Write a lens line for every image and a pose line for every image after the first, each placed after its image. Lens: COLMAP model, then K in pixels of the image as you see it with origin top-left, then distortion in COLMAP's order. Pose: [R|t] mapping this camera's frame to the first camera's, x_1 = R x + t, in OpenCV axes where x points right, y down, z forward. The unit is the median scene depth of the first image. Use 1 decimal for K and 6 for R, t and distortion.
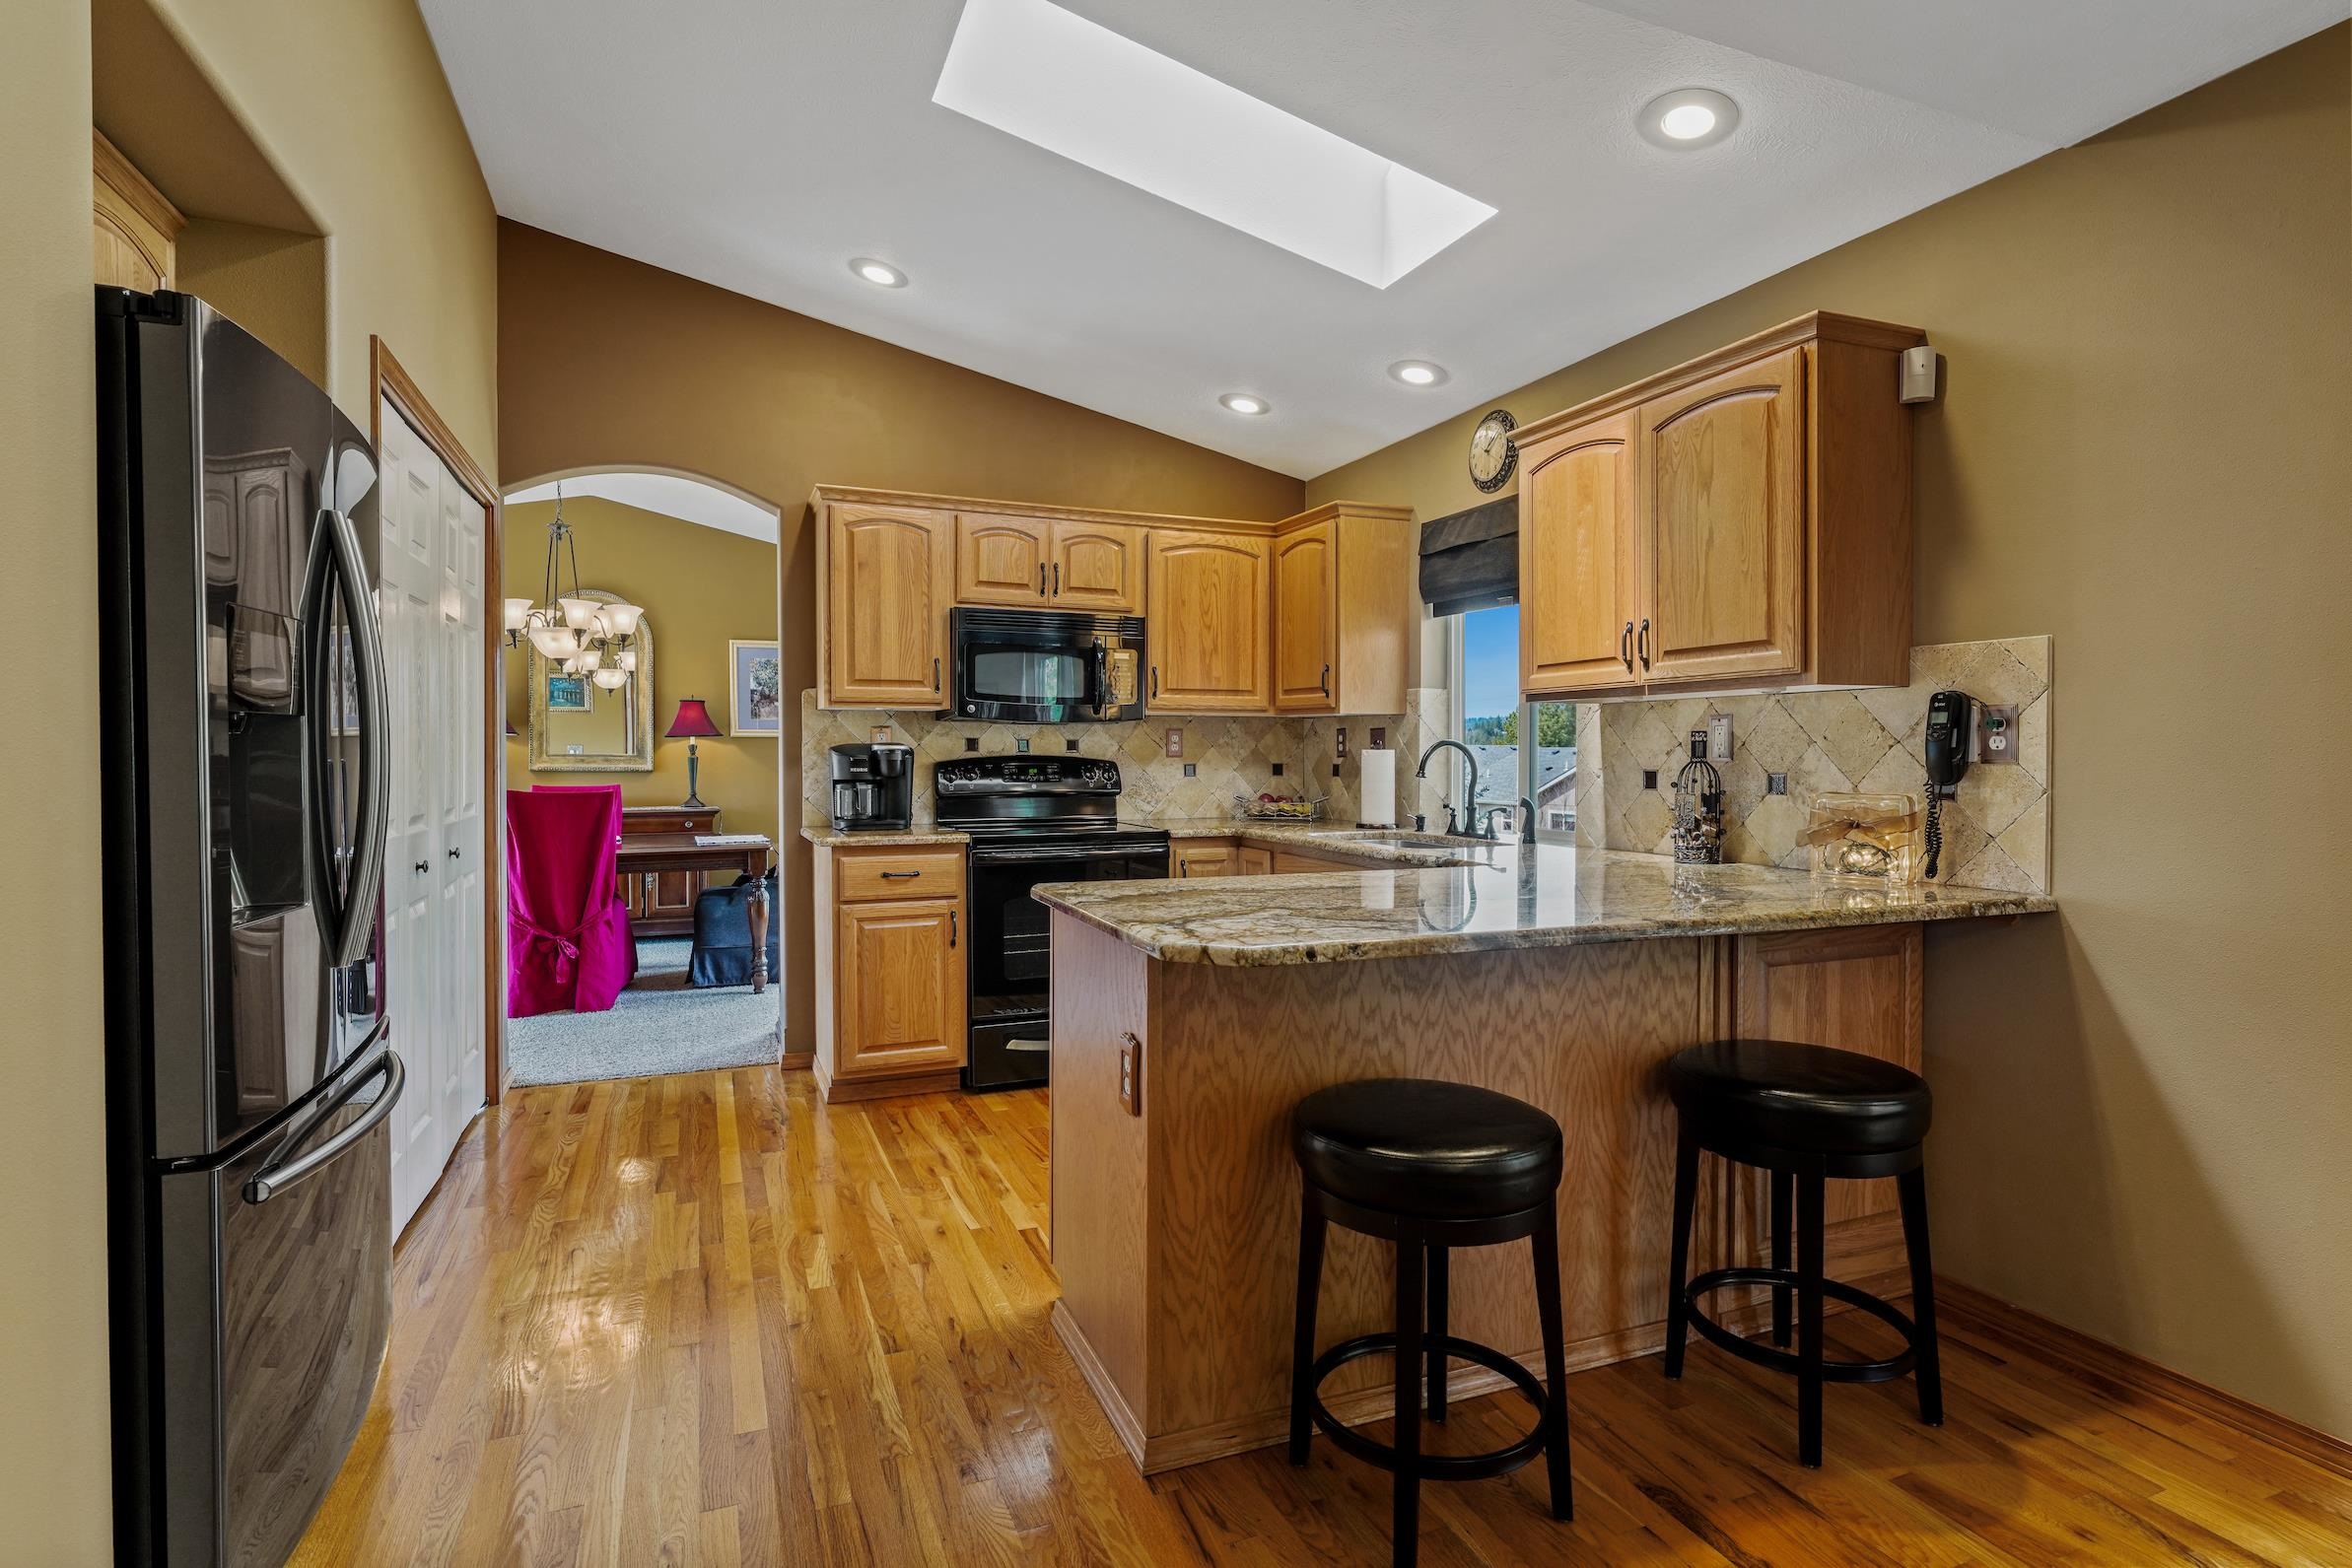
lens RADIAL K [[1214.4, 0, 1174.5], [0, 1214.4, 760.6], [0, 0, 1]] dist [-0.001096, -0.000046]
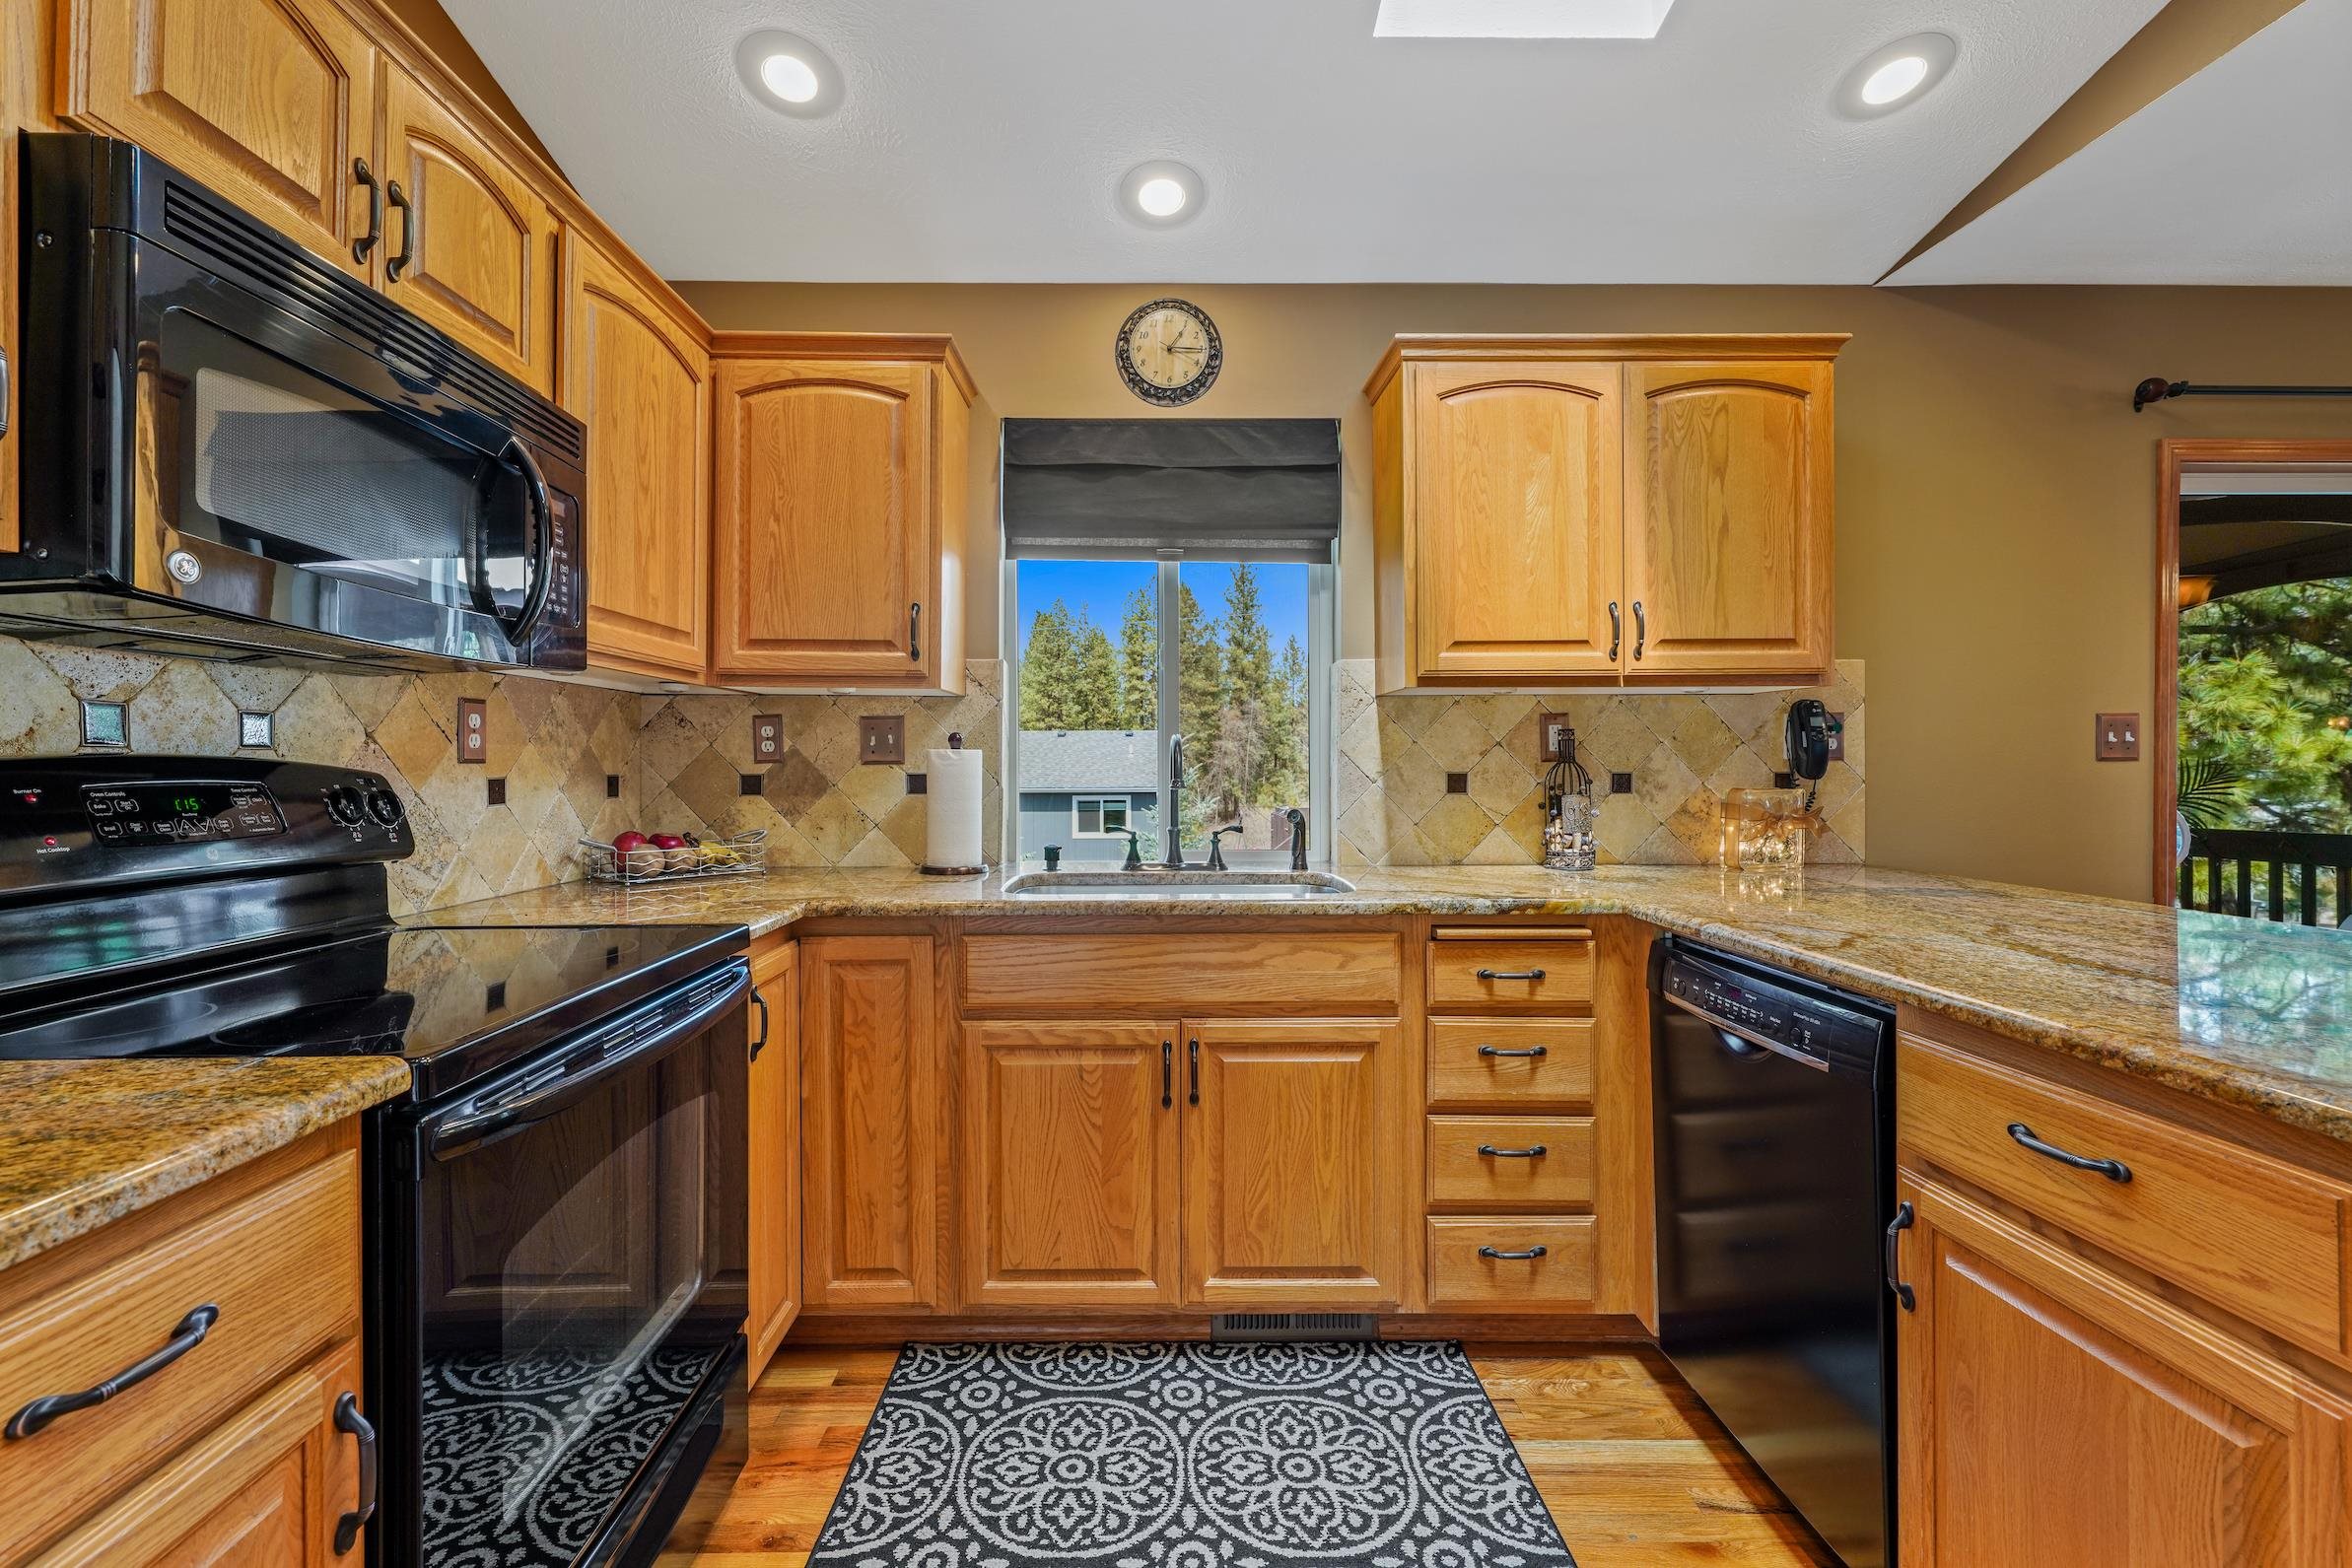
lens RADIAL K [[1000.0, 0, 1173.8], [0, 1000.0, 757.7], [0, 0, 1]] dist [0.001384, -0.000198]
pose [[0.352493, 0.004959, 0.935801, -0.286347], [0.009729, 0.999912, -0.008964, 0.001260], [-0.935764, 0.012264, 0.352414, 0.718214]]
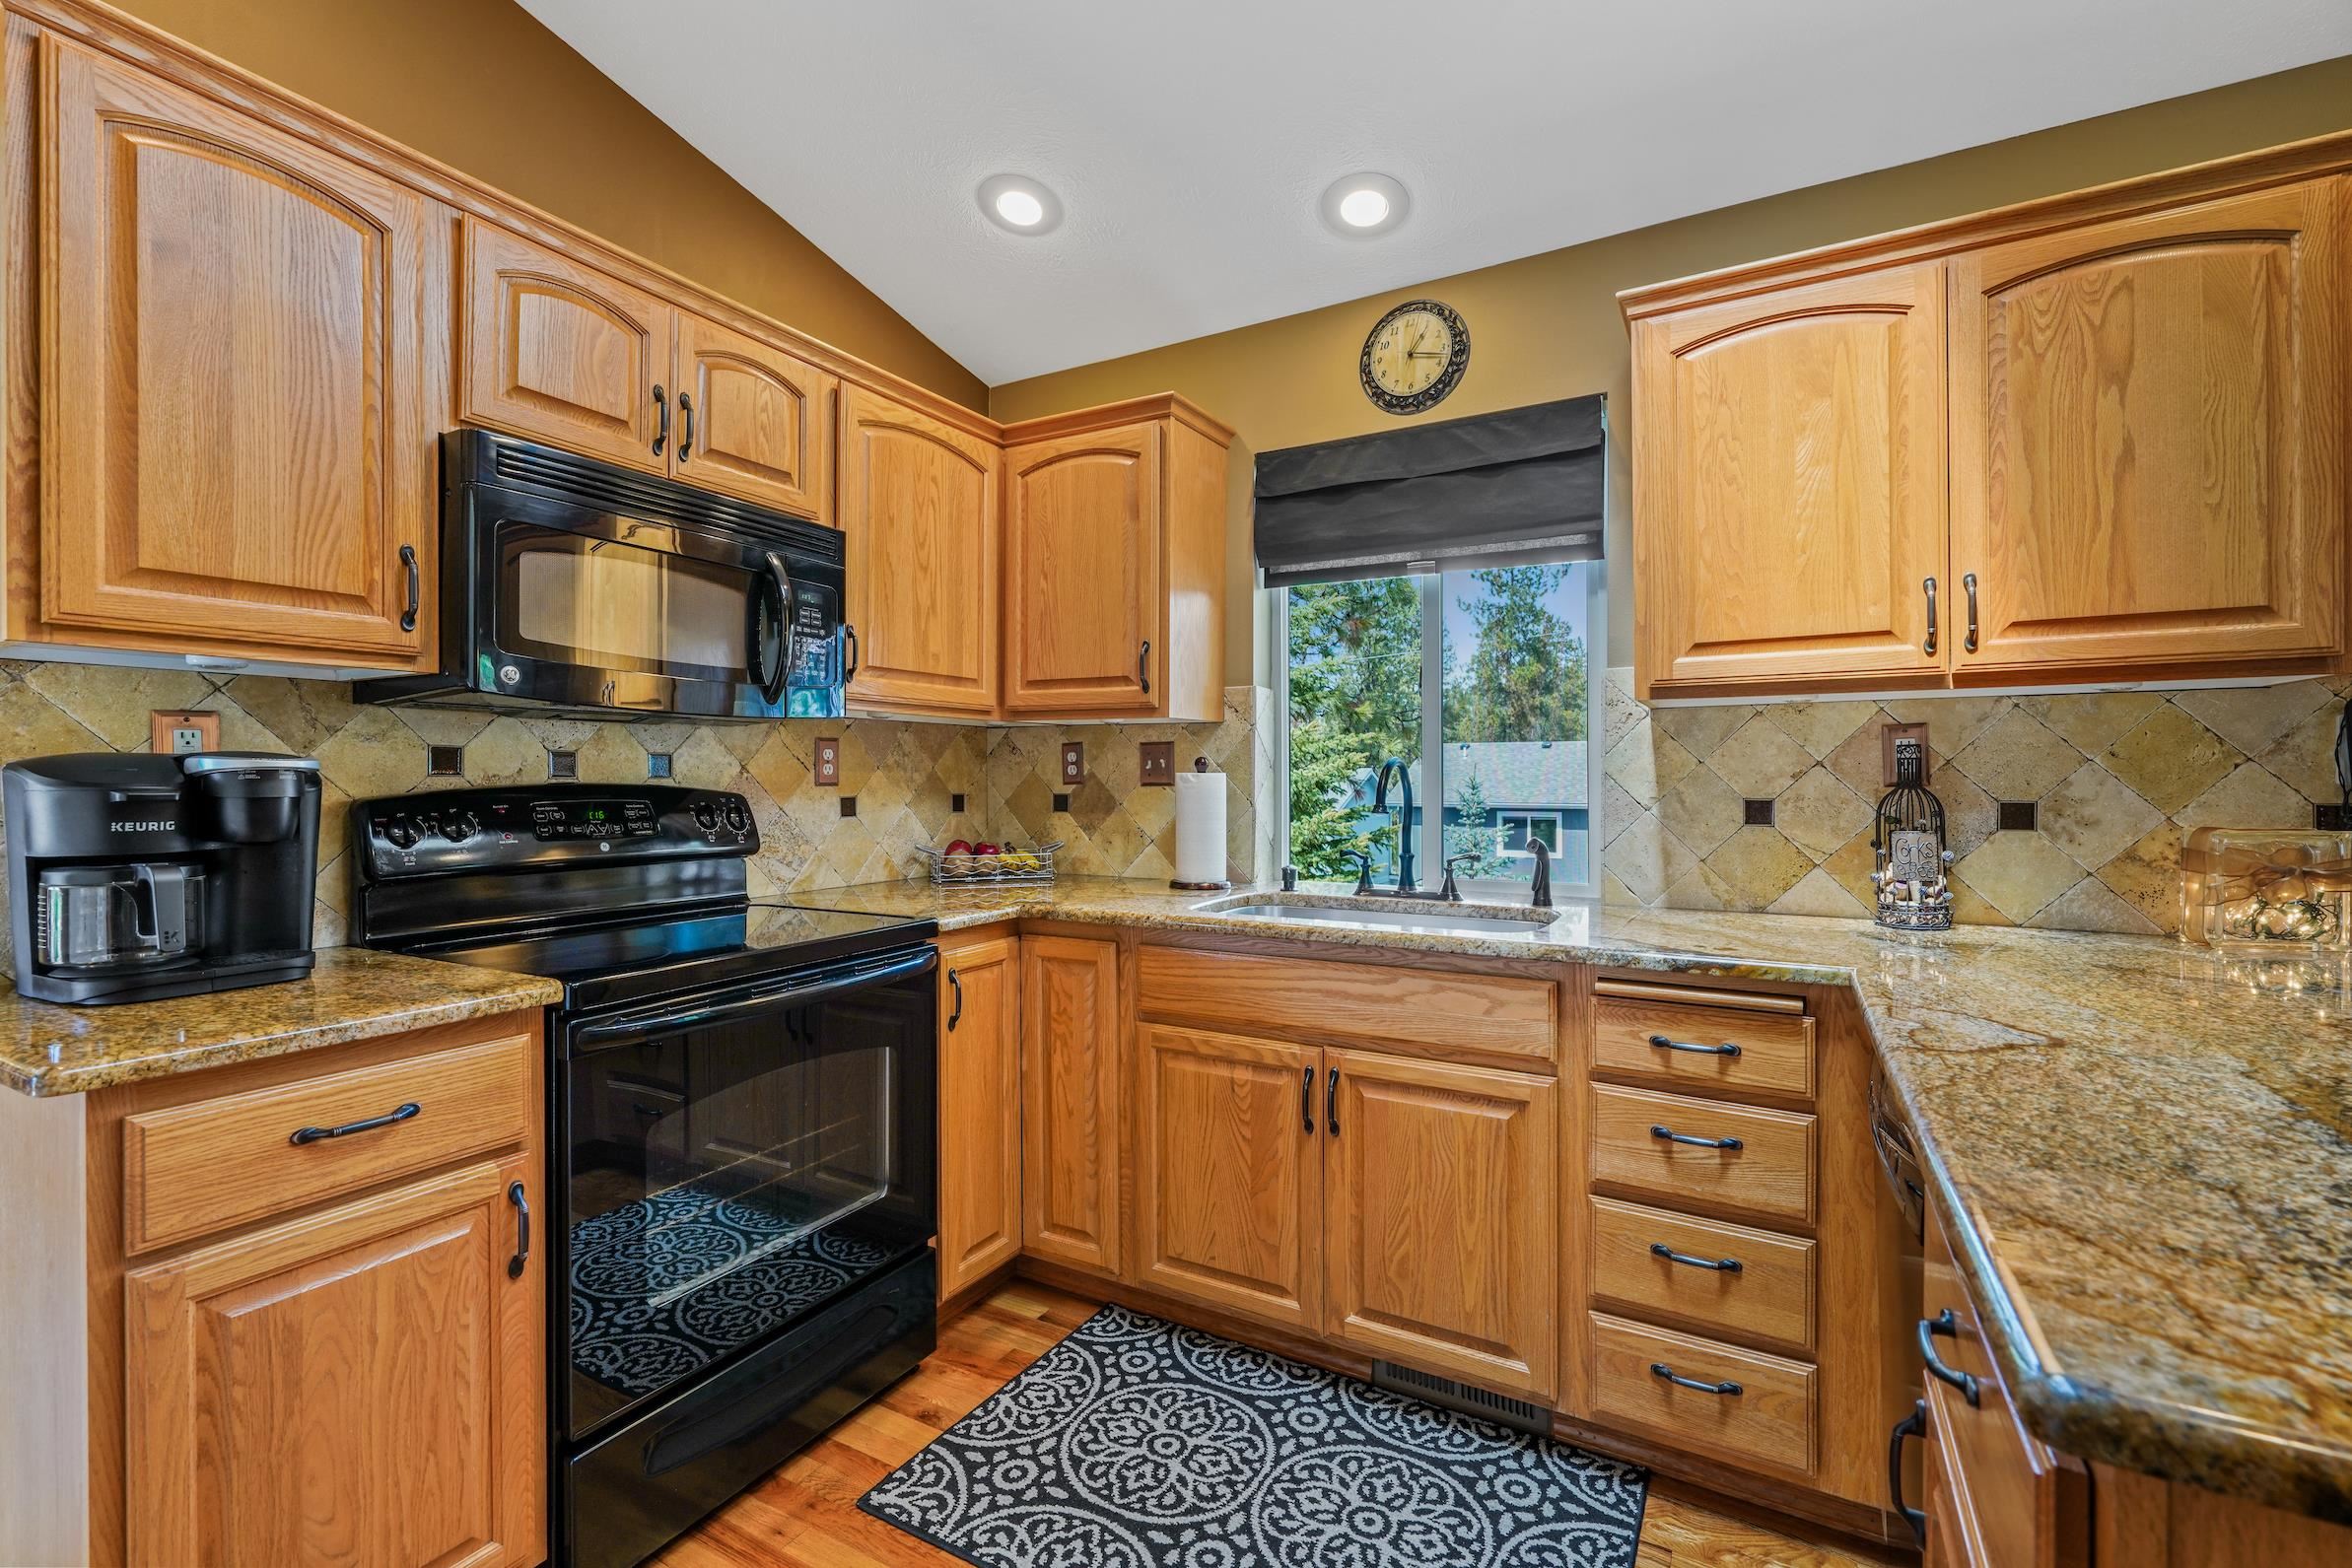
lens RADIAL K [[1037.7, 0, 1185.4], [0, 1037.7, 771.0], [0, 0, 1]] dist [0.001367, -0.000335]
pose [[0.780239, 0.002496, 0.625477, -0.206725], [0.006743, 0.999900, -0.012401, -0.002770], [-0.625446, 0.013894, 0.780144, 0.558694]]
